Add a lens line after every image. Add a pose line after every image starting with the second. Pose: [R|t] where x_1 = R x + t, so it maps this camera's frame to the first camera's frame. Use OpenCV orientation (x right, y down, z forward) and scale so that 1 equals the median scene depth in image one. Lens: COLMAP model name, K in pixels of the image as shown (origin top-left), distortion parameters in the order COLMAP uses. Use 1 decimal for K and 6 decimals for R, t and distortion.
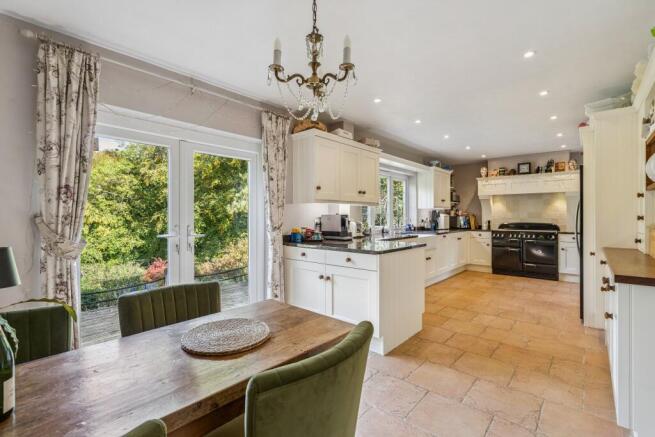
lens RADIAL K [[301.3, 0, 325.9], [0, 301.3, 214.2], [0, 0, 1]] dist [-0.002636, 0.000129]
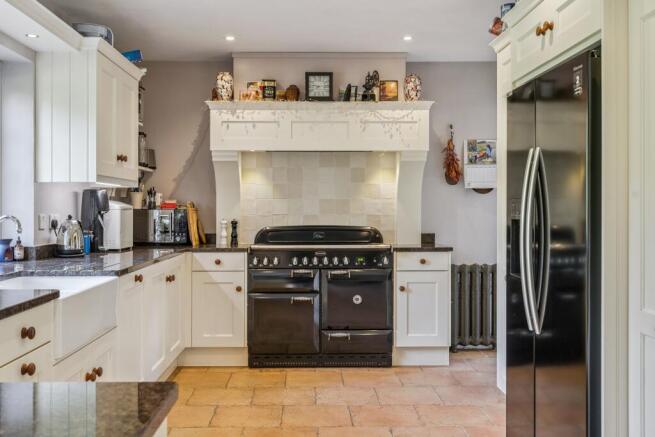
lens RADIAL K [[668.7, 0, 322.3], [0, 668.7, 201.0], [0, 0, 1]] dist [-0.006416, 0.000000]
pose [[0.739971, 0.008905, 0.672579, 0.079398], [-0.002960, 0.999946, -0.009983, 0.005052], [-0.672632, 0.005396, 0.739958, 0.349046]]
